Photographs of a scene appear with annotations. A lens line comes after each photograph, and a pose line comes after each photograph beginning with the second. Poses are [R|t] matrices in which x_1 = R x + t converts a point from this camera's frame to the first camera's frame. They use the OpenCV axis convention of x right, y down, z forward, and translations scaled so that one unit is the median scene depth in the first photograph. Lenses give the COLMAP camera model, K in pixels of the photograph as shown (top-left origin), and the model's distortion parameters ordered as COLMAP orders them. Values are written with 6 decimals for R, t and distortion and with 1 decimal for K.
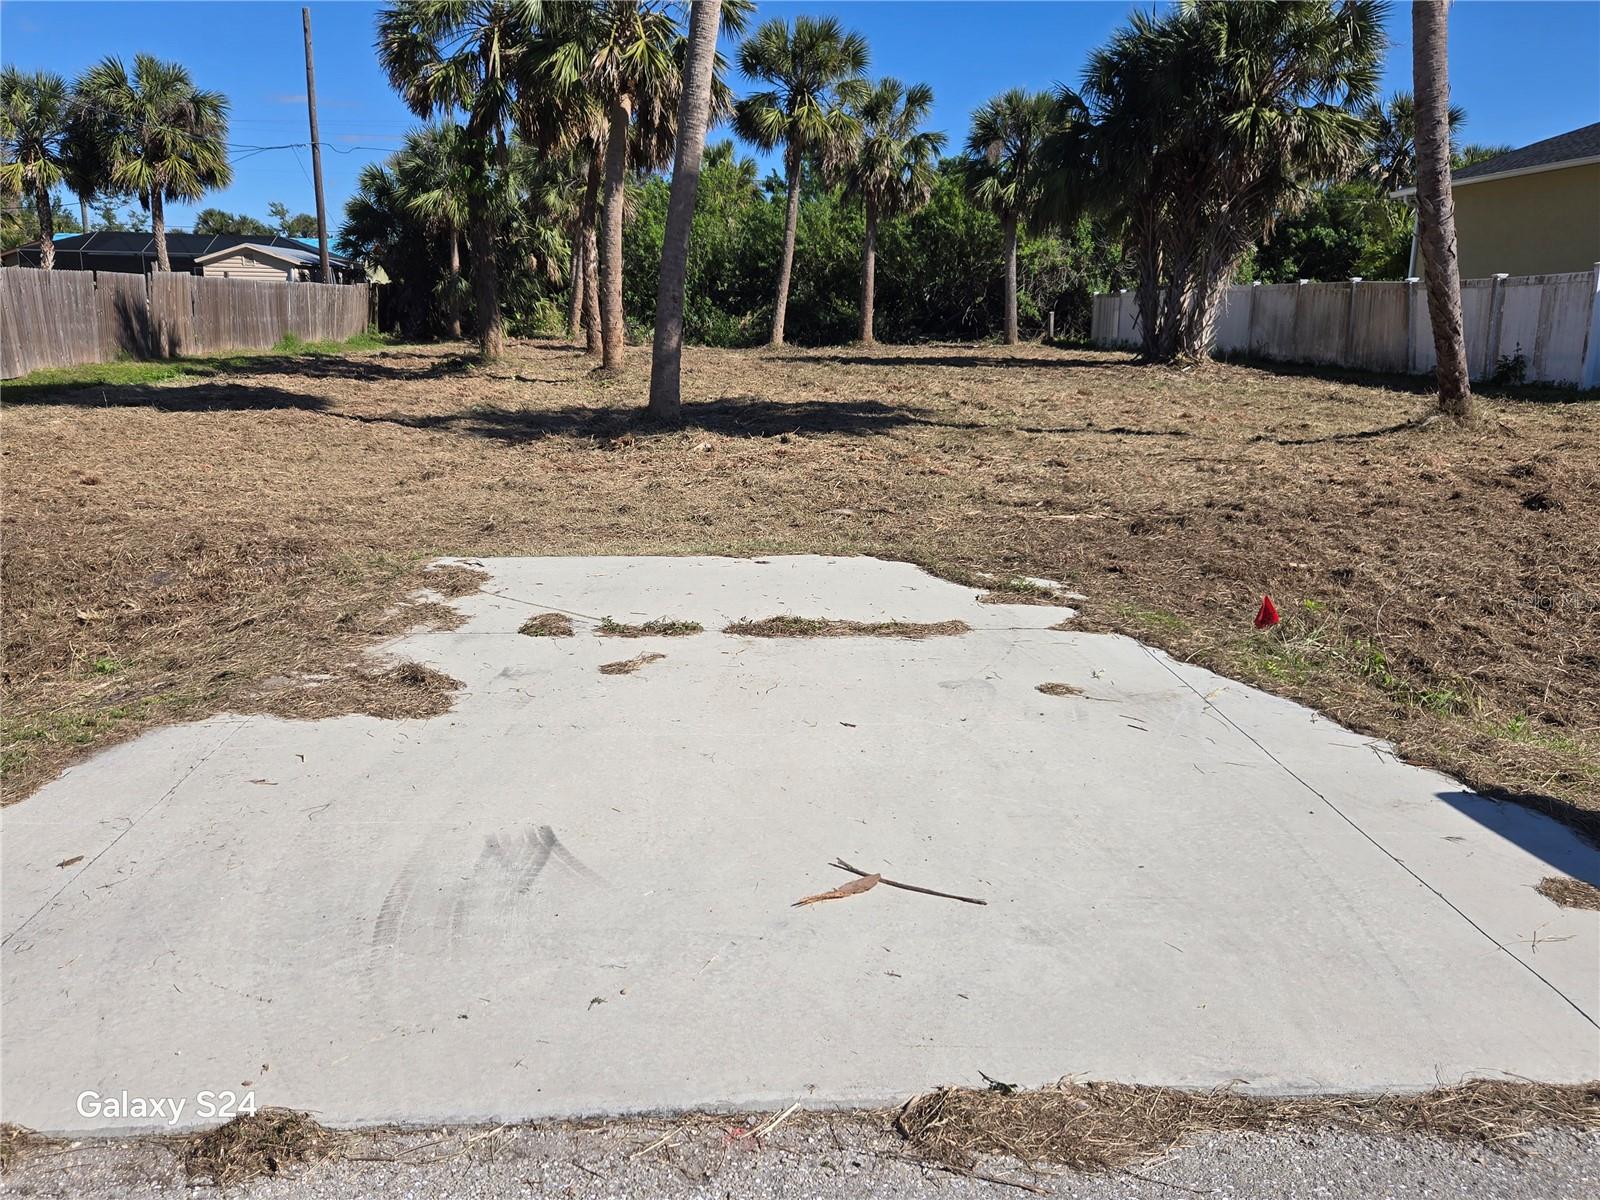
lens RADIAL K [[1275.9, 0, 800.0], [0, 1275.9, 600.0], [0, 0, 1]] dist [0.087019, -0.085496]
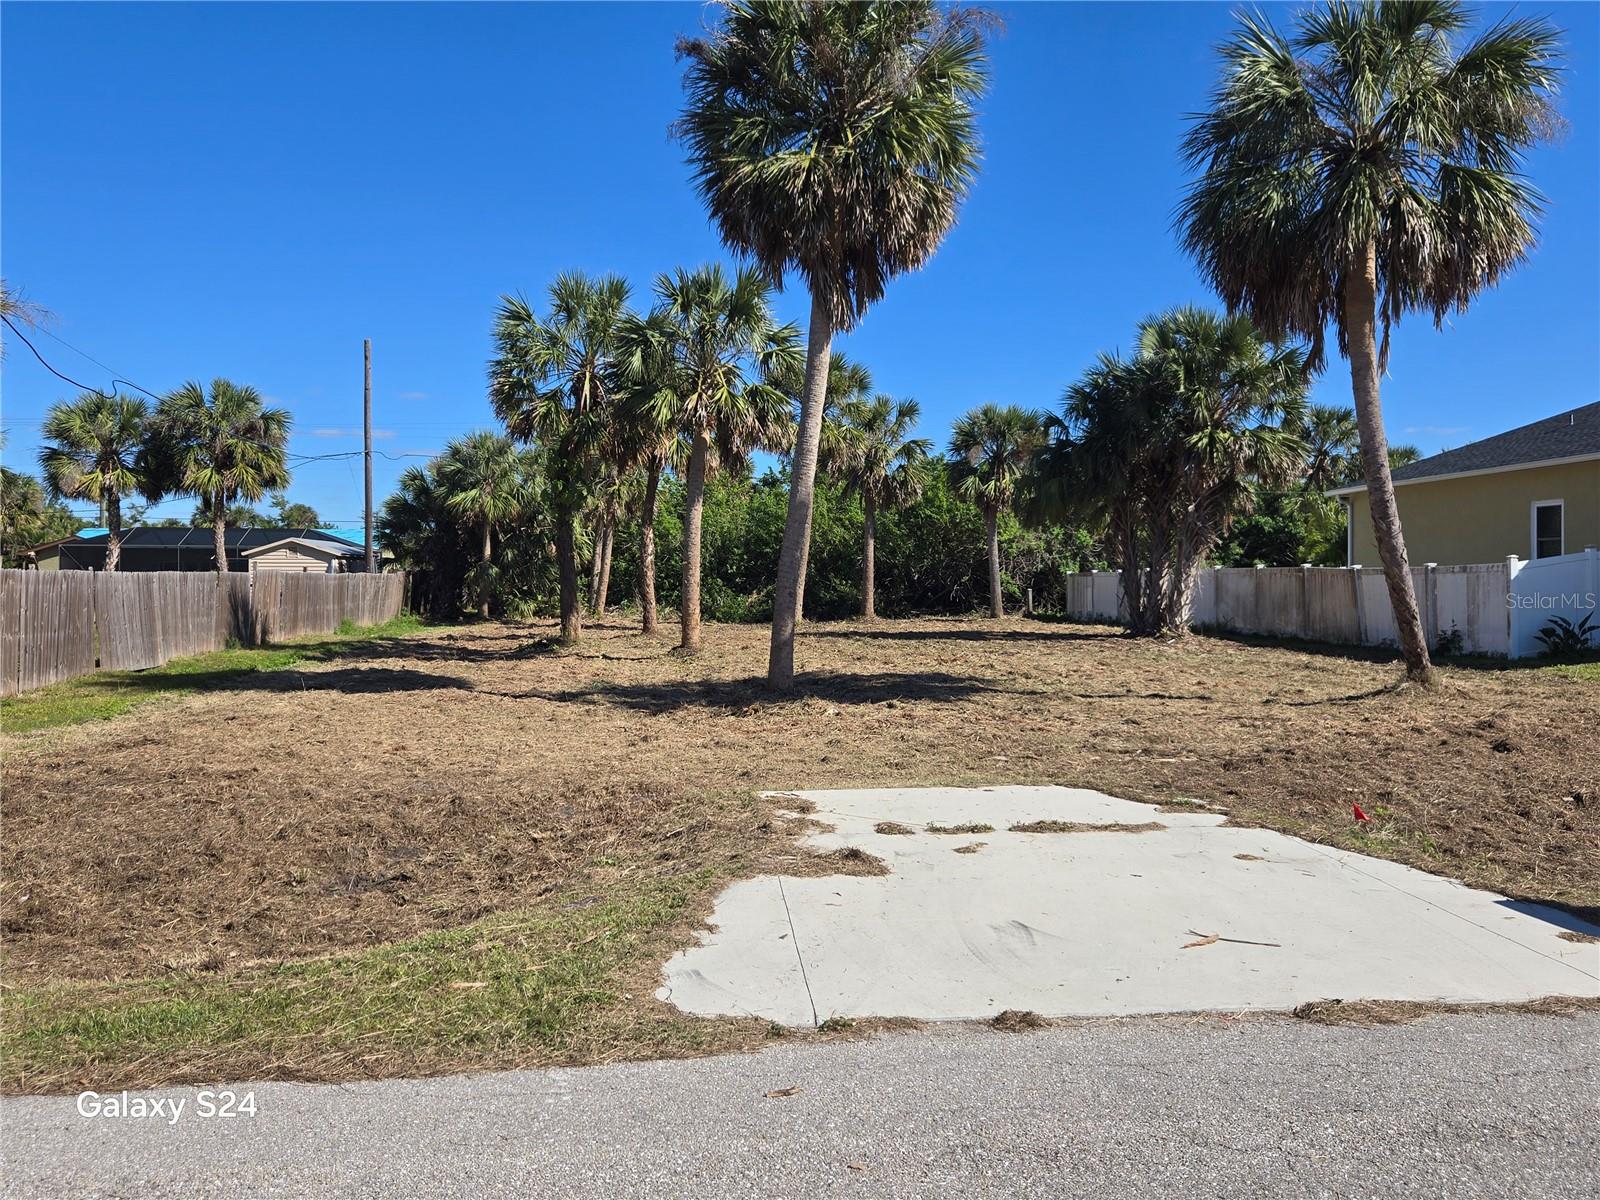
lens RADIAL K [[1268.6, 0, 798.6], [0, 1268.6, 593.4], [0, 0, 1]] dist [0.074753, -0.075261]
pose [[0.999243, -0.011242, 0.037237, -0.074991], [0.018855, 0.977324, -0.210906, 0.013199], [-0.034022, 0.211448, 0.976797, -0.112775]]
